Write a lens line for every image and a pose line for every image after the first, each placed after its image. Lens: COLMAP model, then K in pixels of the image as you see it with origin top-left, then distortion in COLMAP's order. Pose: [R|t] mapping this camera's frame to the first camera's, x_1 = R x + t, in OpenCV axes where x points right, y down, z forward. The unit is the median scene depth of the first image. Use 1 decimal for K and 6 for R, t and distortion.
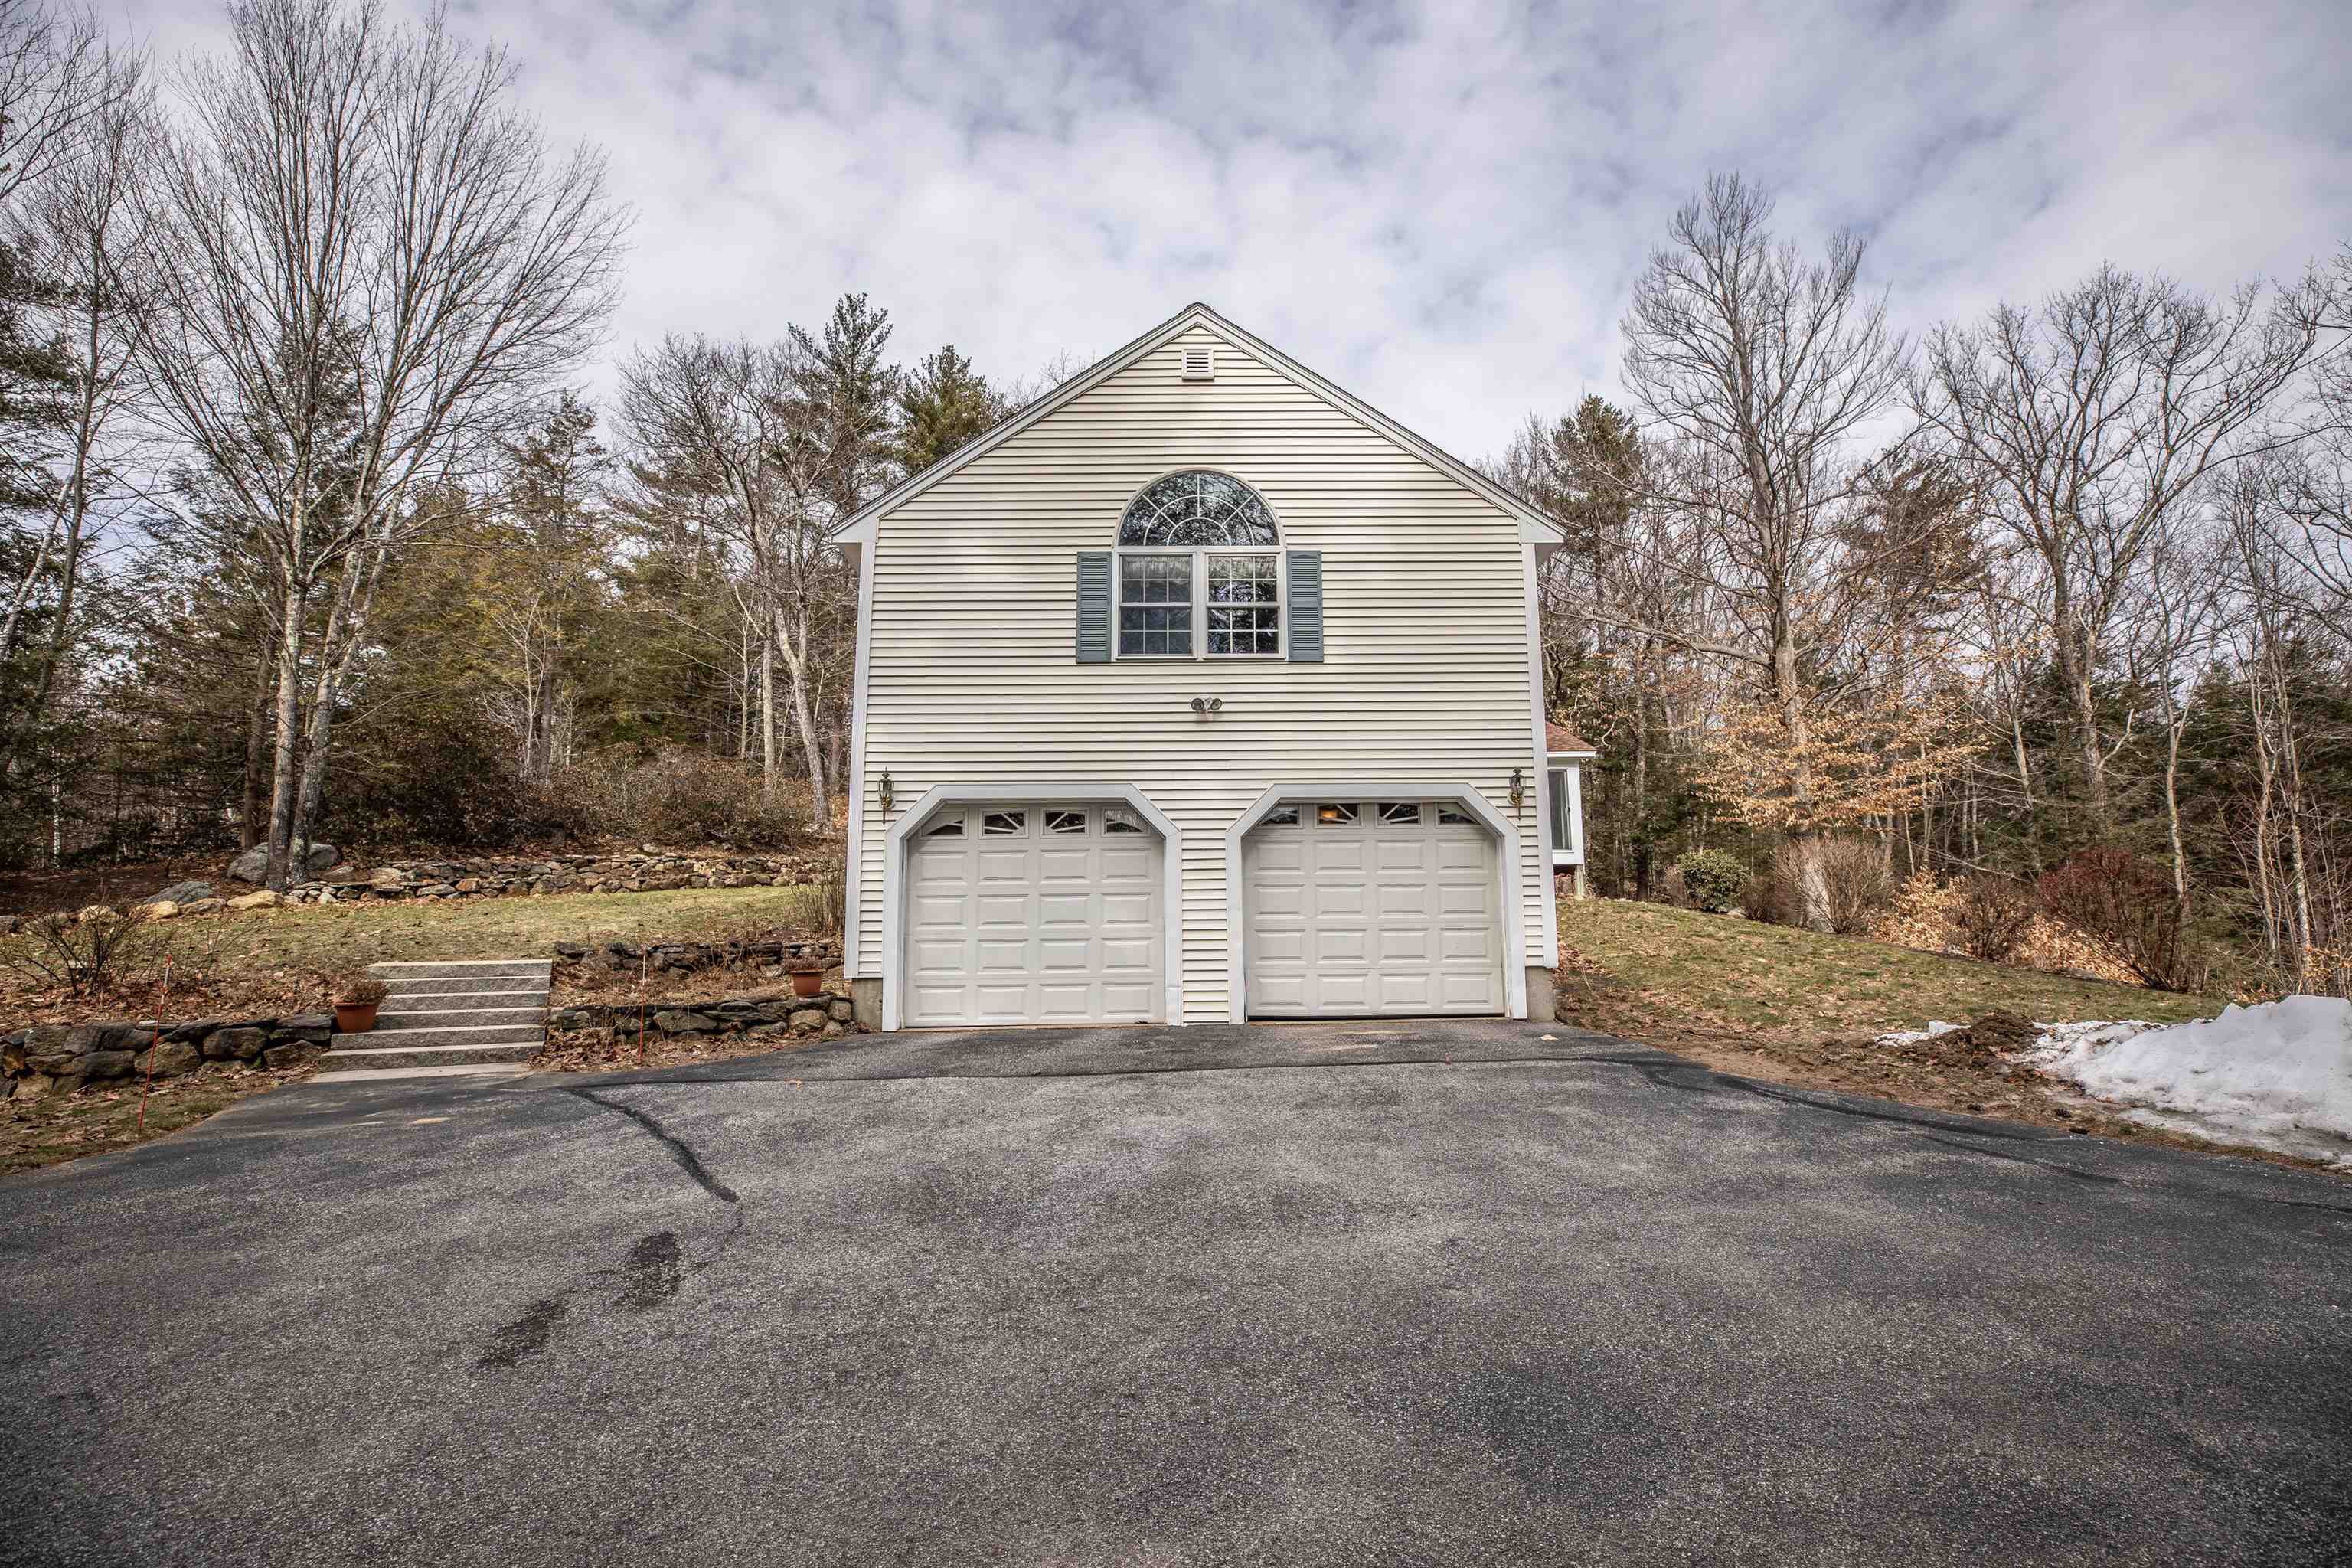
lens RADIAL K [[1080.7, 0, 1177.7], [0, 1080.7, 787.6], [0, 0, 1]] dist [-0.029465, 0.000425]
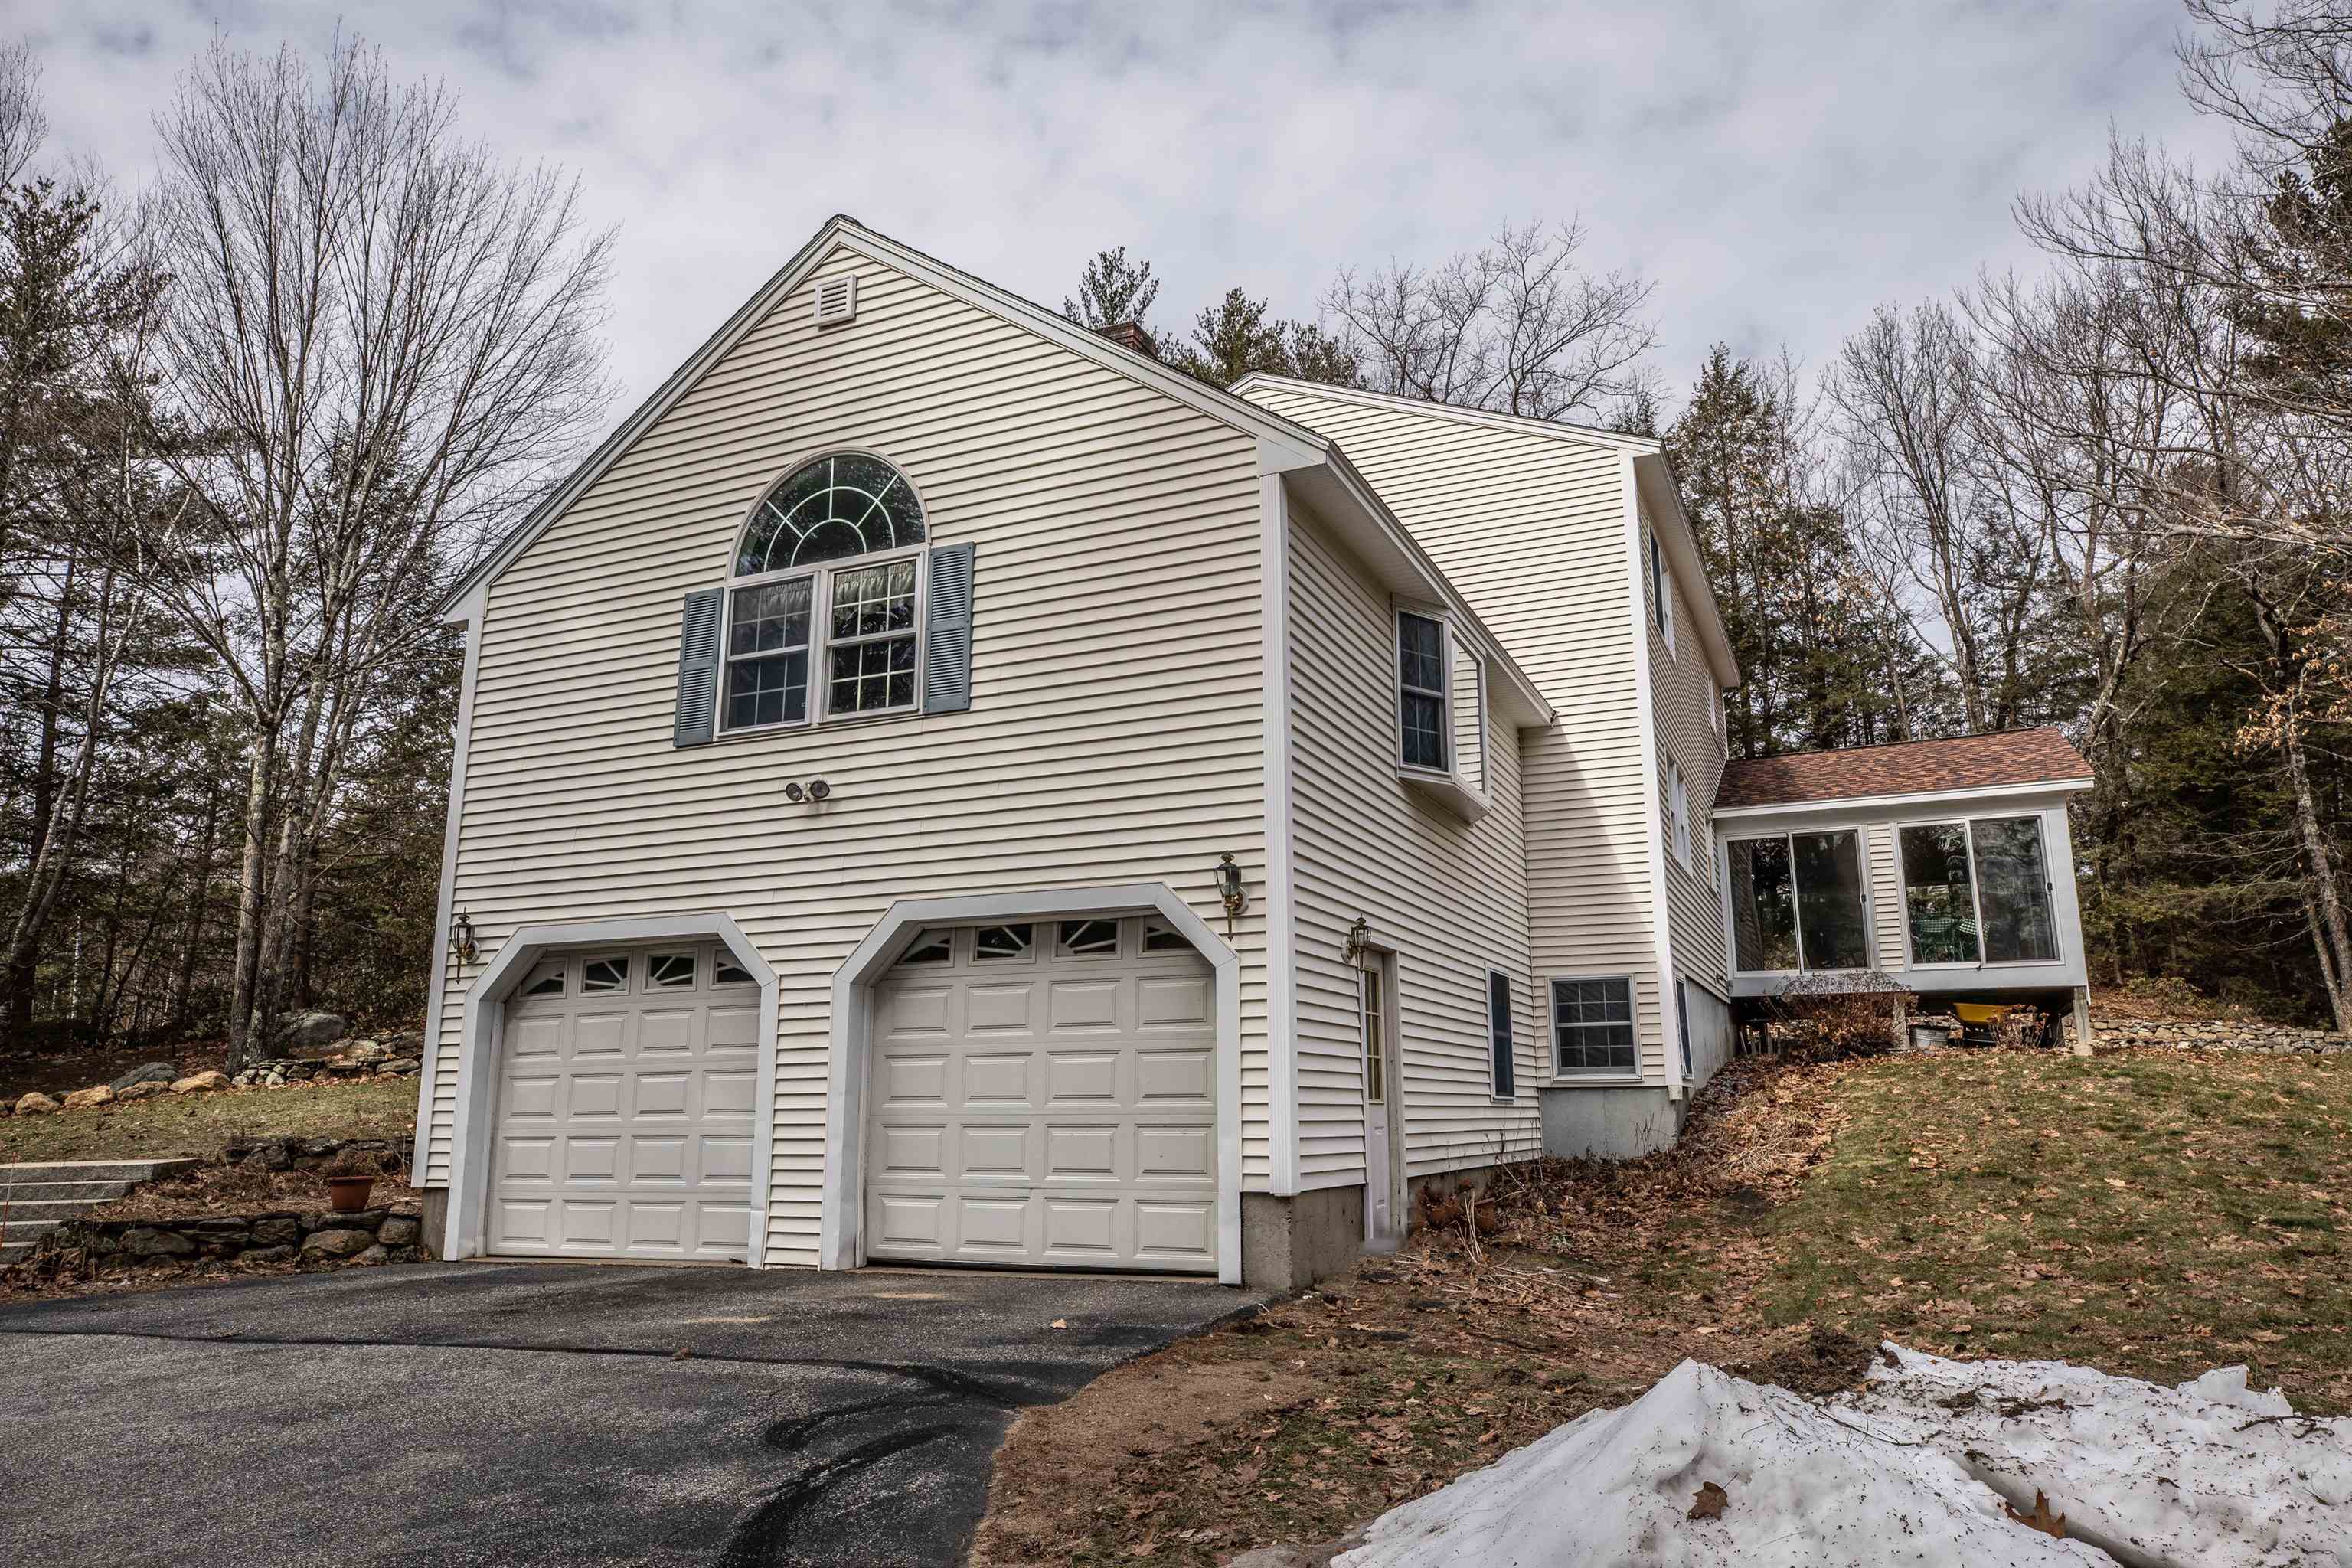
lens RADIAL K [[1535.9, 0, 1179.4], [0, 1535.9, 789.0], [0, 0, 1]] dist [0.006266, 0.003243]
pose [[0.906922, -0.084981, -0.412640, 0.630059], [0.058896, 0.995401, -0.075552, 0.009193], [0.417163, 0.044217, 0.907756, 0.211104]]
